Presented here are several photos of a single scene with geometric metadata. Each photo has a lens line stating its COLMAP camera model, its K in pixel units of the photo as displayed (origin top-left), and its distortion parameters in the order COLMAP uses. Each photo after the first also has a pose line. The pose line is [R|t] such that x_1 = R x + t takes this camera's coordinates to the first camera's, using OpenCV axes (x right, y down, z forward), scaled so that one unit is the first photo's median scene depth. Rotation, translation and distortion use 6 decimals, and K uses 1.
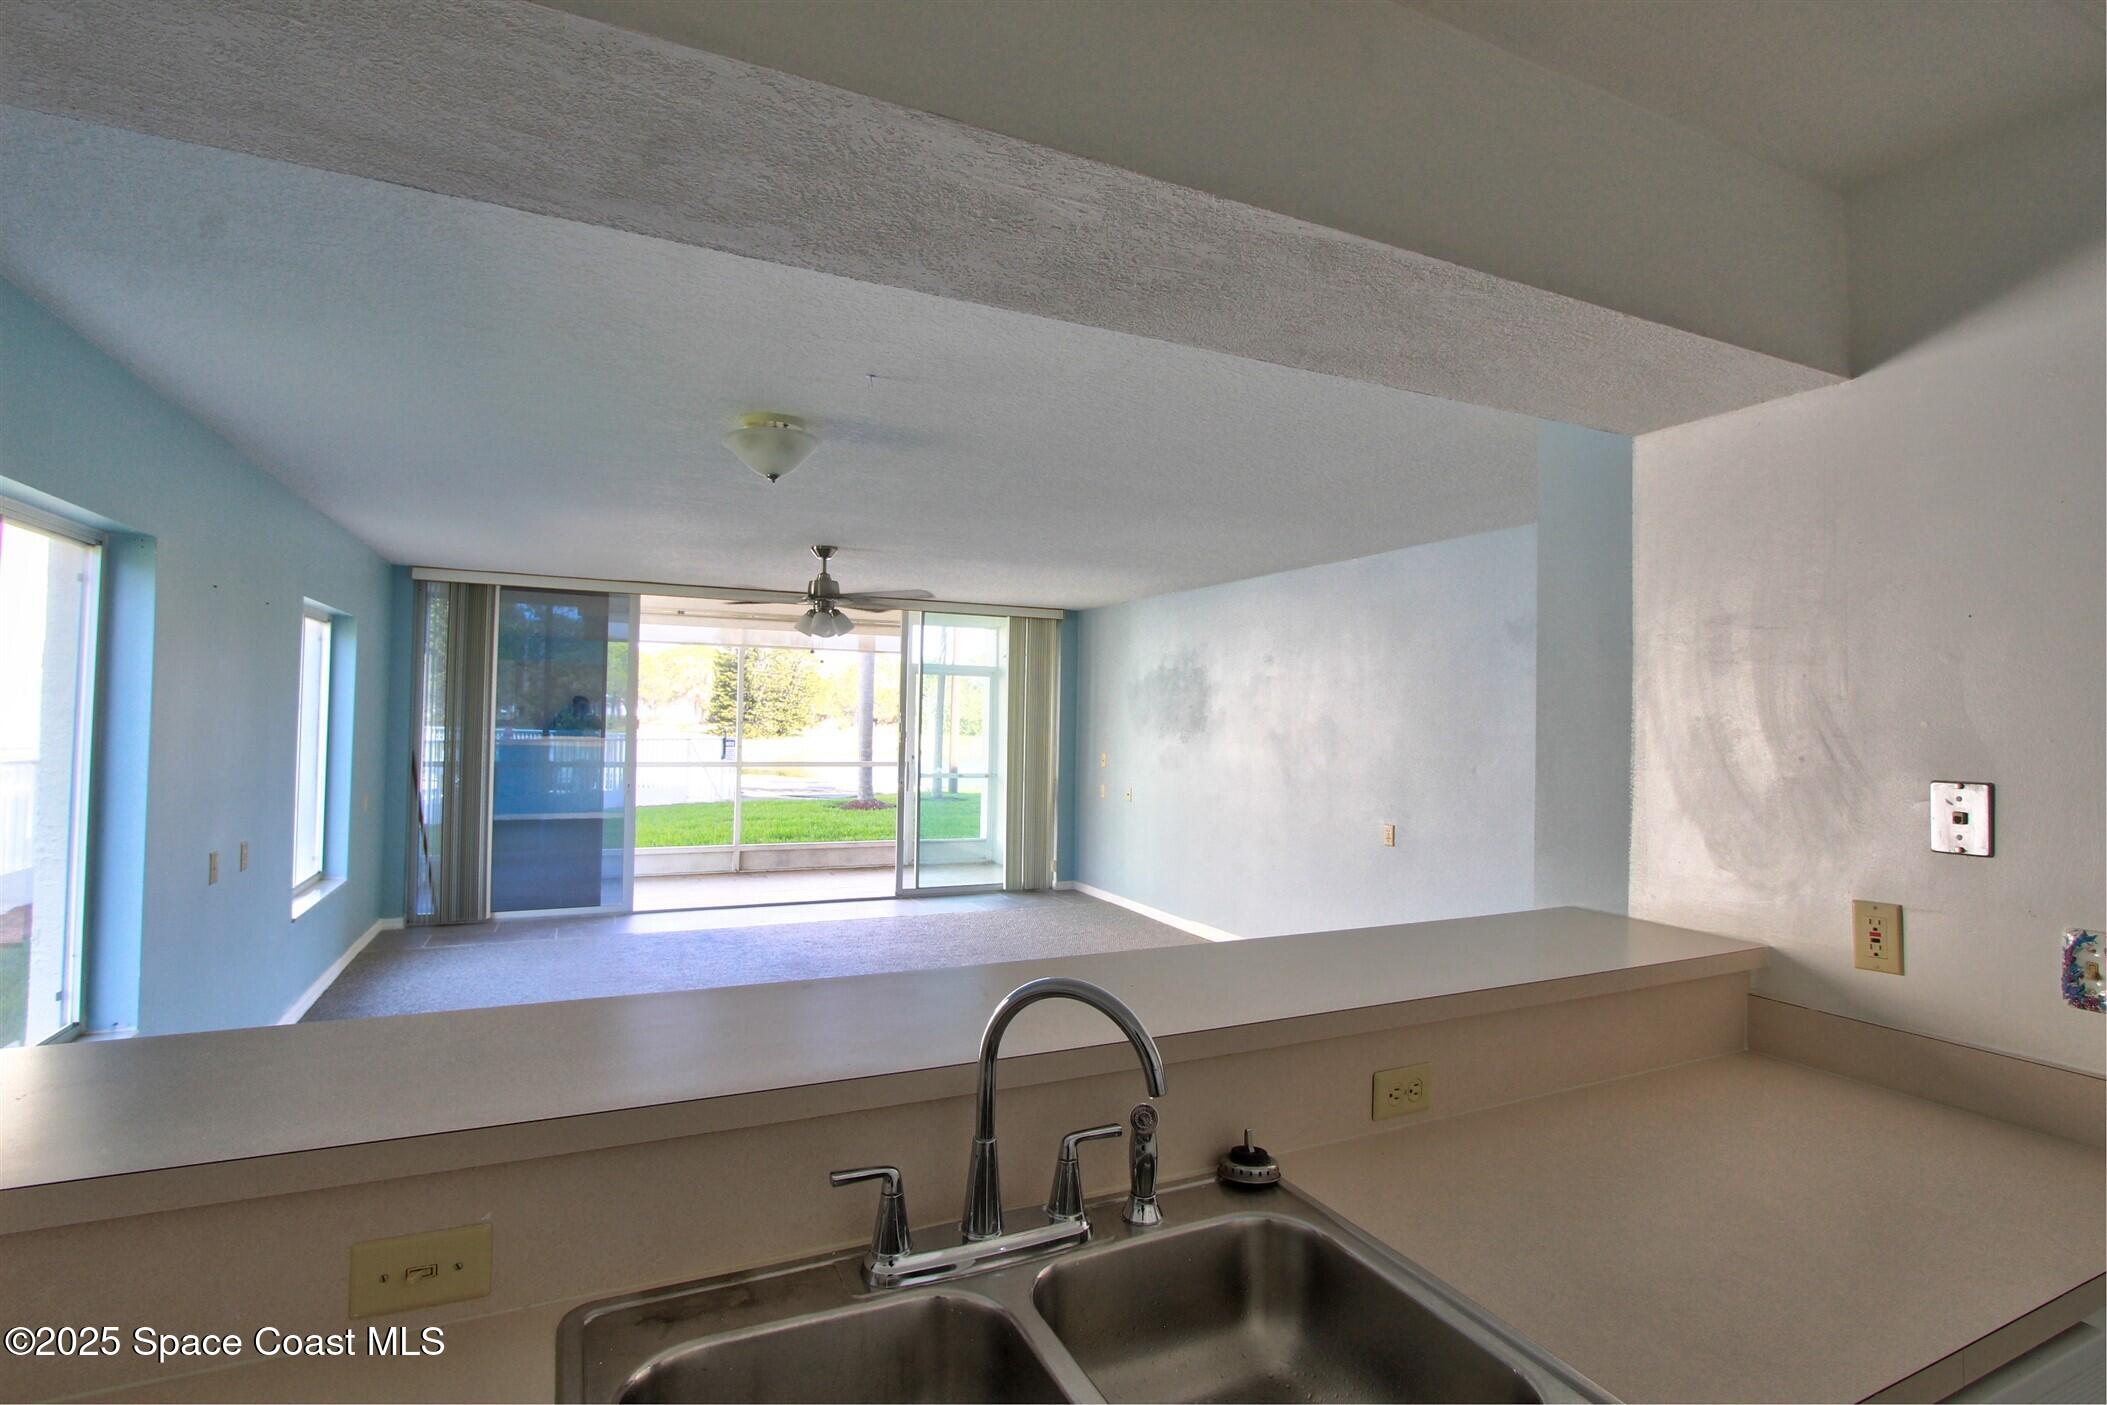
lens RADIAL K [[1015.8, 0, 1049.7], [0, 1015.8, 696.3], [0, 0, 1]] dist [-0.014533, 0.001048]
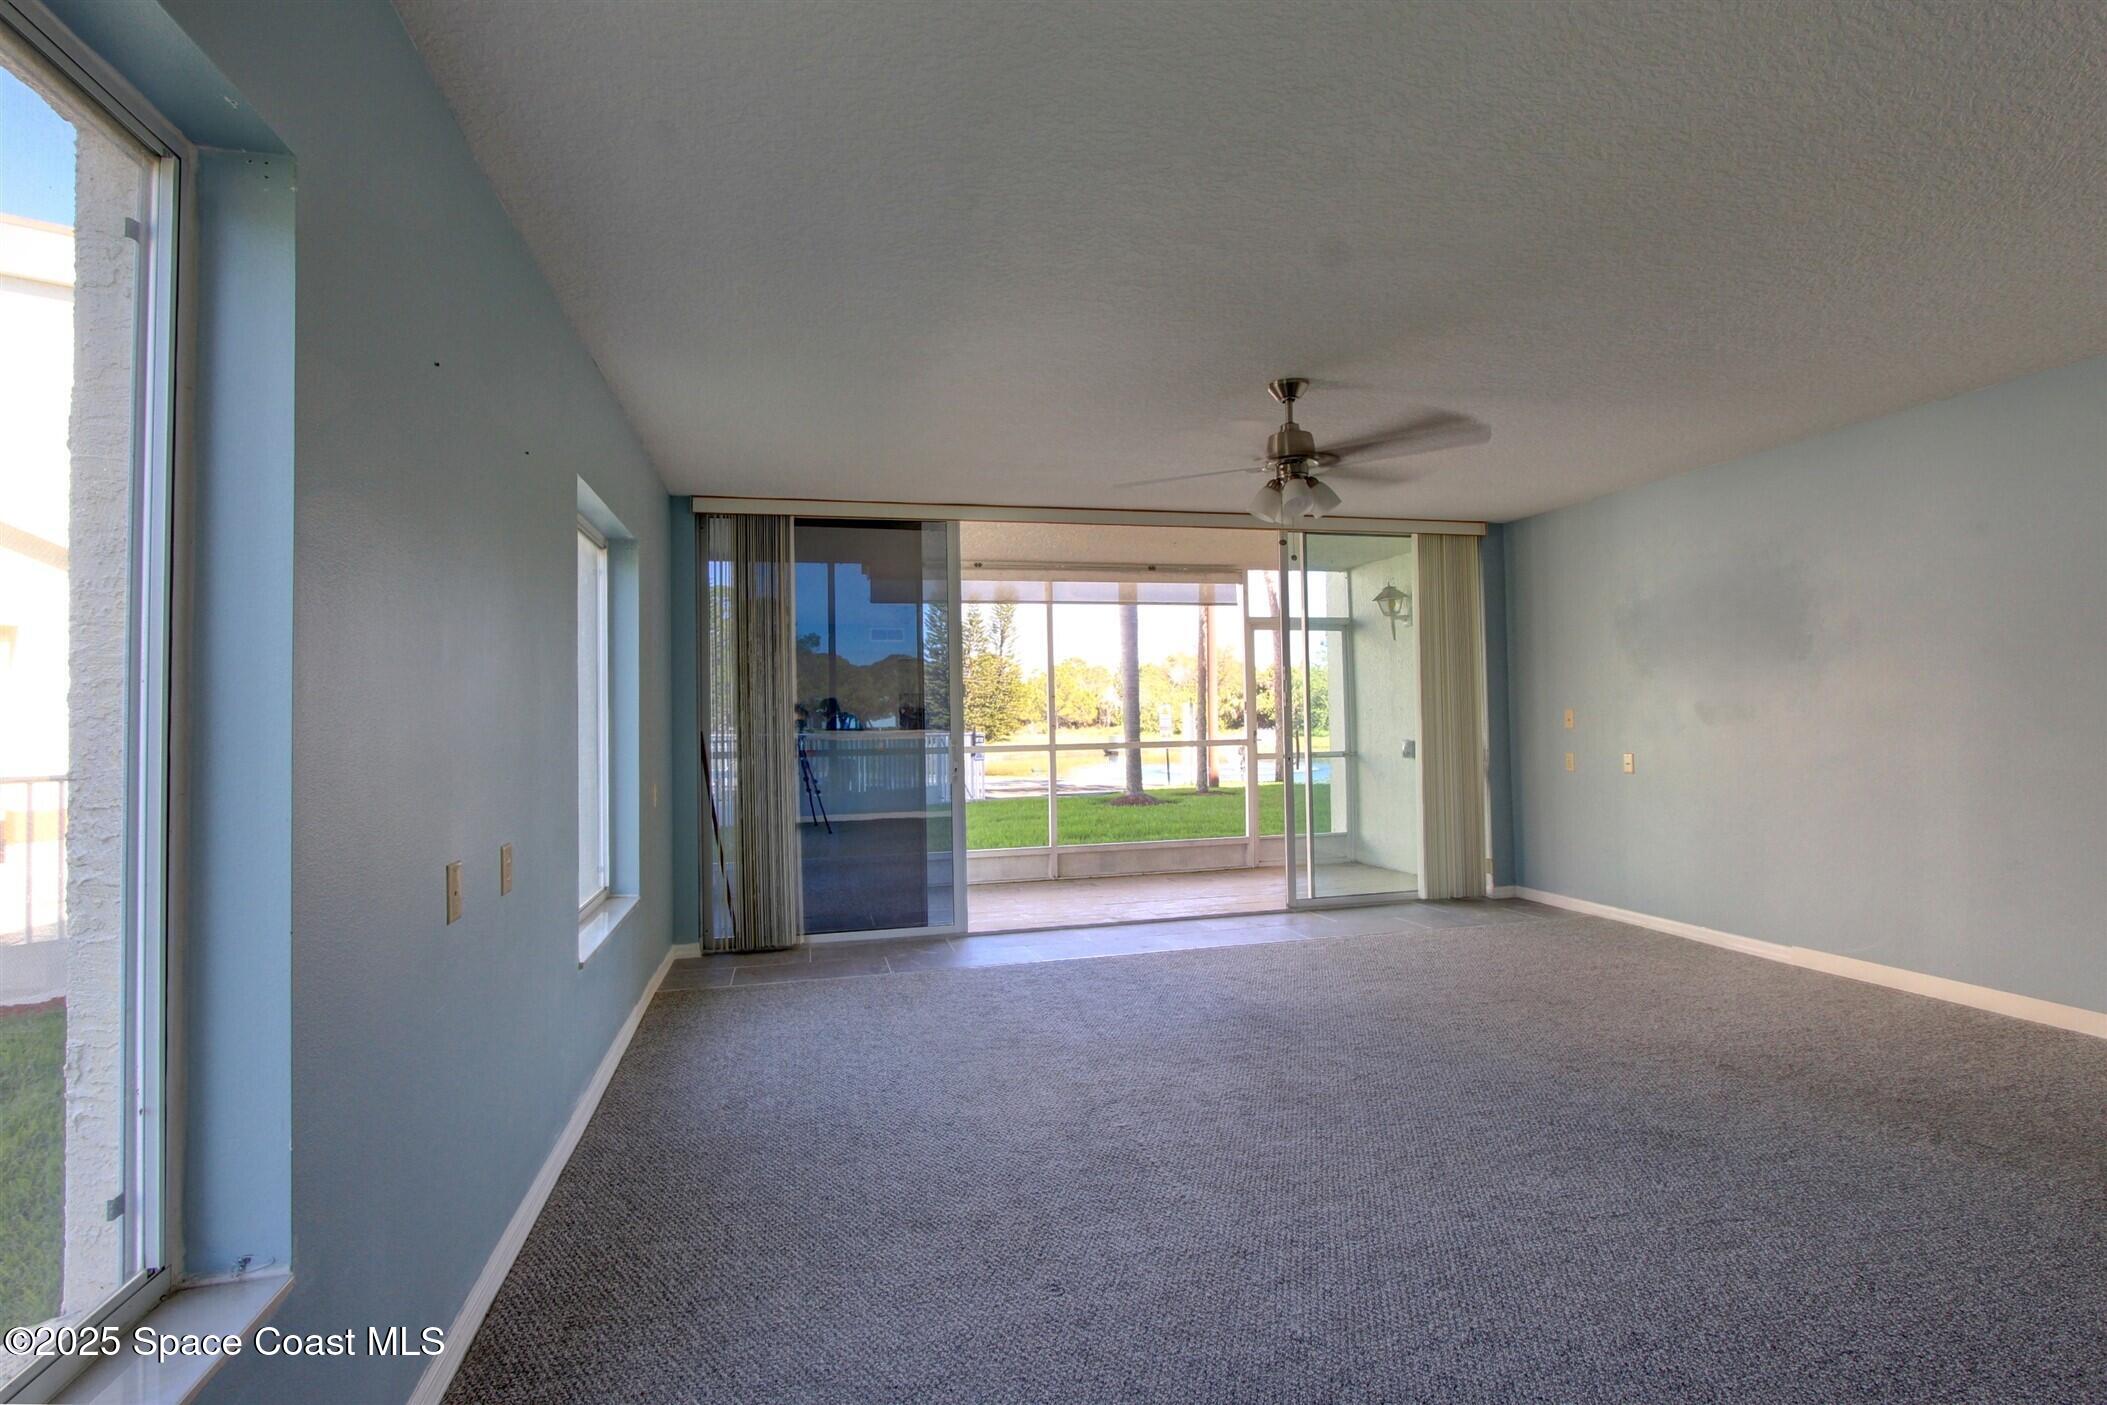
lens RADIAL K [[1002.5, 0, 1047.0], [0, 1002.5, 696.9], [0, 0, 1]] dist [-0.013862, 0.000640]
pose [[0.981764, -0.042228, -0.185354, -0.201807], [0.041706, 0.999107, -0.006717, 0.040337], [0.185472, -0.001135, 0.982649, 0.258809]]
